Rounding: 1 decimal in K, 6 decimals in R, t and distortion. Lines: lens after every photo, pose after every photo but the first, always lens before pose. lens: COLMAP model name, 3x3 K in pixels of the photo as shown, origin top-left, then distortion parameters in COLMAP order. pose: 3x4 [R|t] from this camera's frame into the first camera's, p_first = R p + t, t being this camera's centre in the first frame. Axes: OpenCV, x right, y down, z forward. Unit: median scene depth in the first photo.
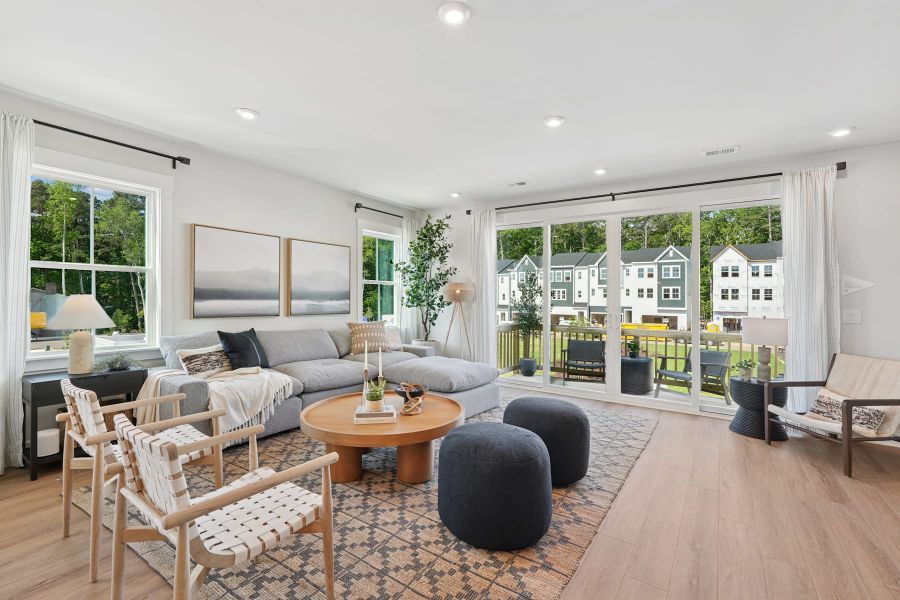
lens RADIAL K [[399.5, 0, 449.6], [0, 399.5, 295.6], [0, 0, 1]] dist [-0.005475, 0.002403]
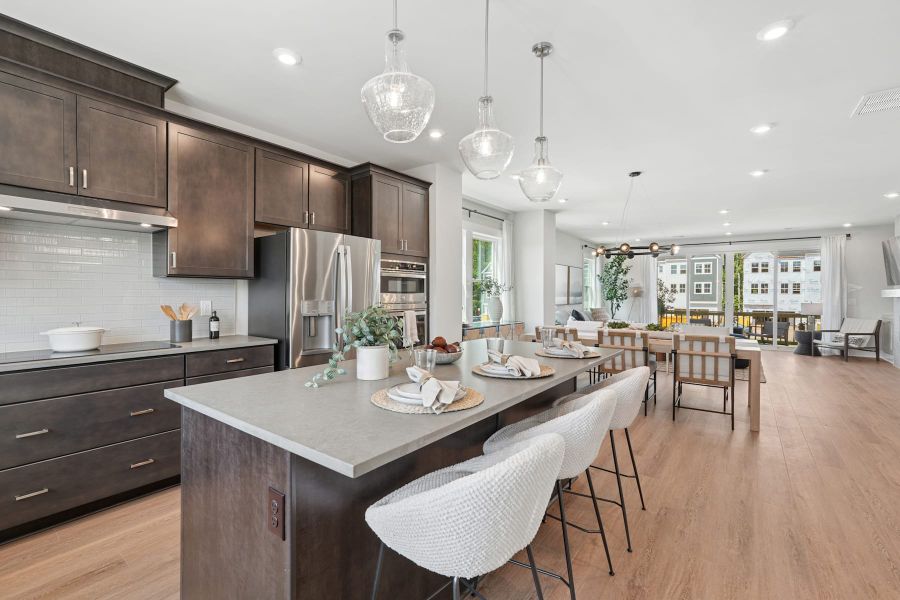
lens RADIAL K [[399.5, 0, 447.0], [0, 399.5, 302.3], [0, 0, 1]] dist [-0.005475, 0.002403]
pose [[0.999146, -0.008368, -0.040461, -0.813195], [0.009418, 0.999622, 0.025817, -0.017267], [0.040230, -0.026176, 0.998848, -0.918311]]
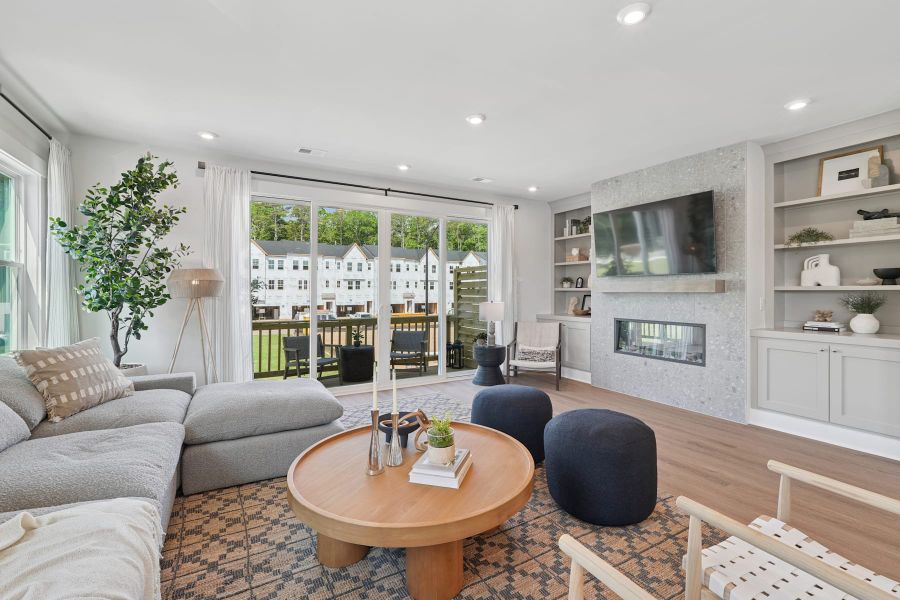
lens RADIAL K [[399.5, 0, 447.7], [0, 399.5, 286.8], [0, 0, 1]] dist [-0.005475, 0.002403]
pose [[0.434263, -0.005201, 0.900771, -0.408607], [0.002934, 0.999986, 0.004359, -0.004502], [-0.900781, 0.000750, 0.434272, 0.360918]]
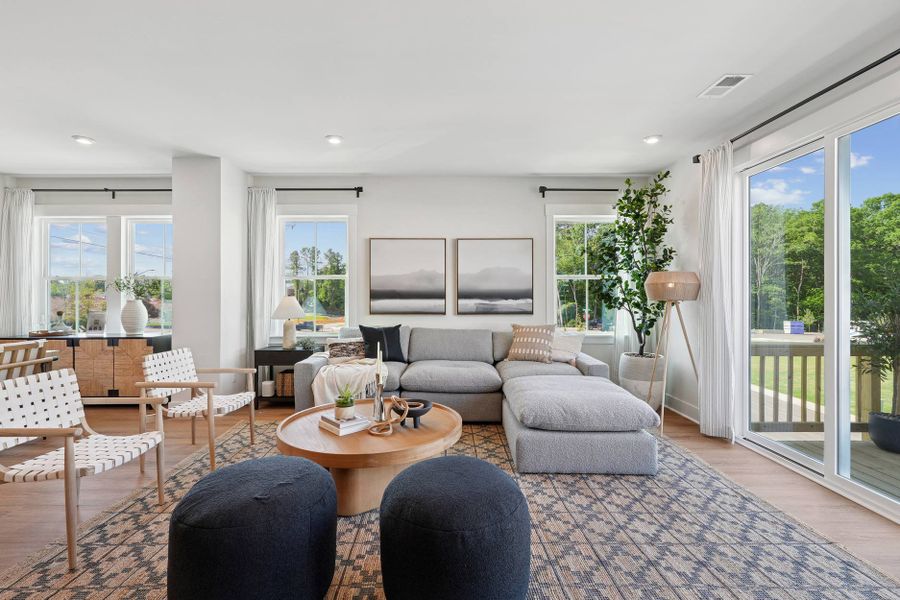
lens RADIAL K [[399.5, 0, 447.5], [0, 399.5, 297.7], [0, 0, 1]] dist [-0.005475, 0.002403]
pose [[0.577753, -0.008420, -0.816168, 0.362701], [0.011791, 0.999929, -0.001969, 0.007664], [0.816126, -0.008486, 0.577811, 0.339258]]
